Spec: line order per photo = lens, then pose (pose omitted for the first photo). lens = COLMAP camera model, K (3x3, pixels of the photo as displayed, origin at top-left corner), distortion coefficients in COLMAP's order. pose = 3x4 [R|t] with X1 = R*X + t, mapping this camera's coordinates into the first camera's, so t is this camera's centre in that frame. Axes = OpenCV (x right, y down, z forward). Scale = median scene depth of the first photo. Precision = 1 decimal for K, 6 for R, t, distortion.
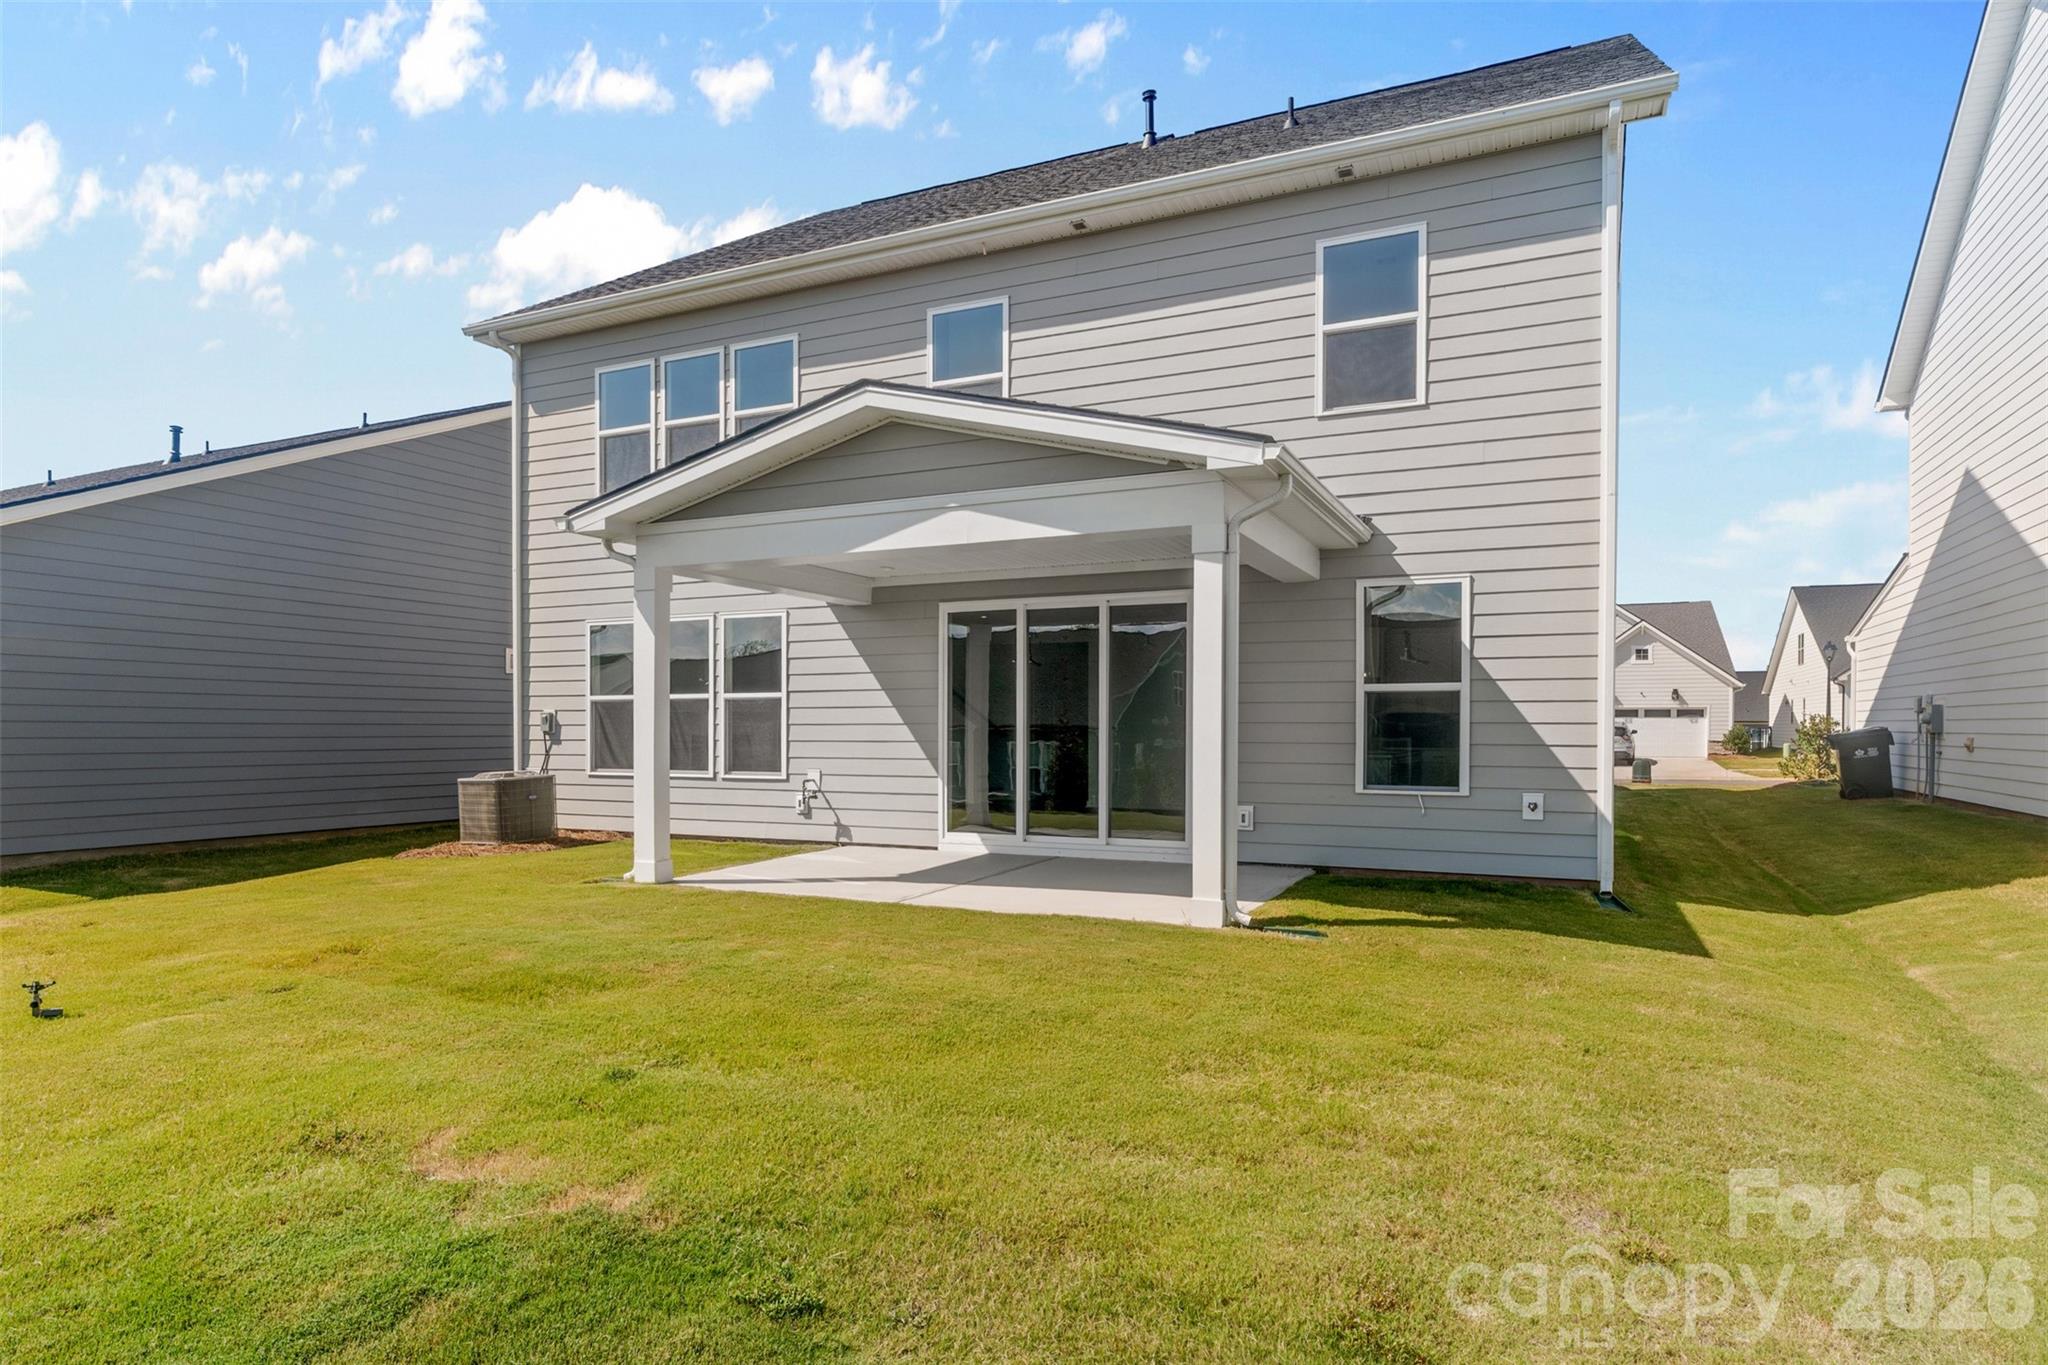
lens RADIAL K [[1217.8, 0, 954.5], [0, 1217.8, 767.8], [0, 0, 1]] dist [0.001748, -0.001080]
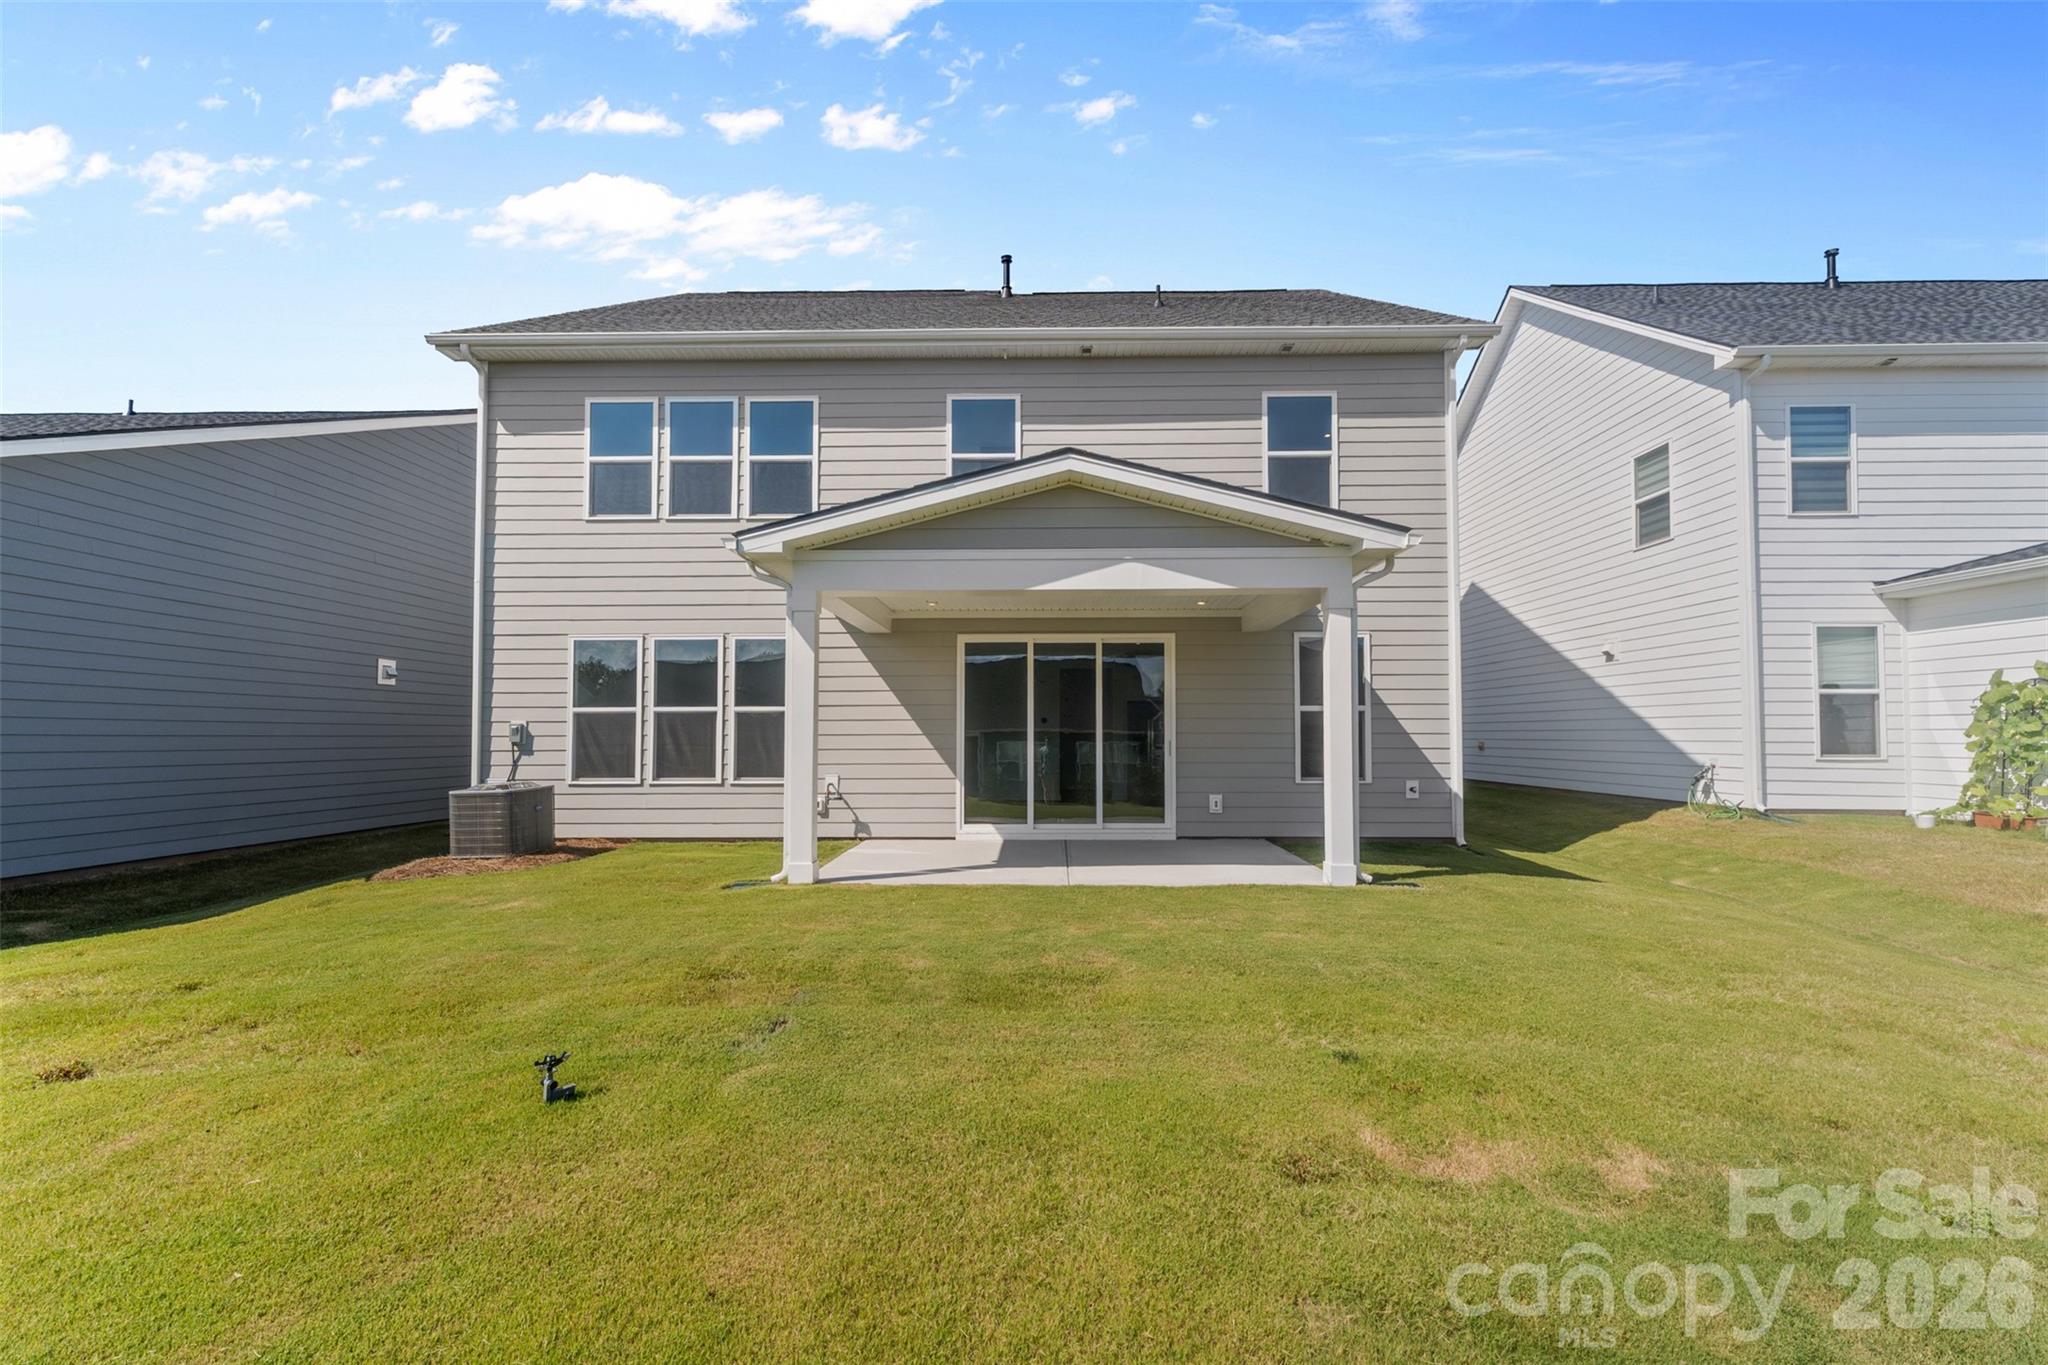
lens RADIAL K [[913.0, 0, 1026.1], [0, 913.0, 723.5], [0, 0, 1]] dist [0.007769, 0.000235]
pose [[0.898688, 0.007202, 0.438529, -0.333711], [0.016720, 0.998576, -0.050665, 0.000090], [-0.438269, 0.052865, 0.897288, 0.154354]]
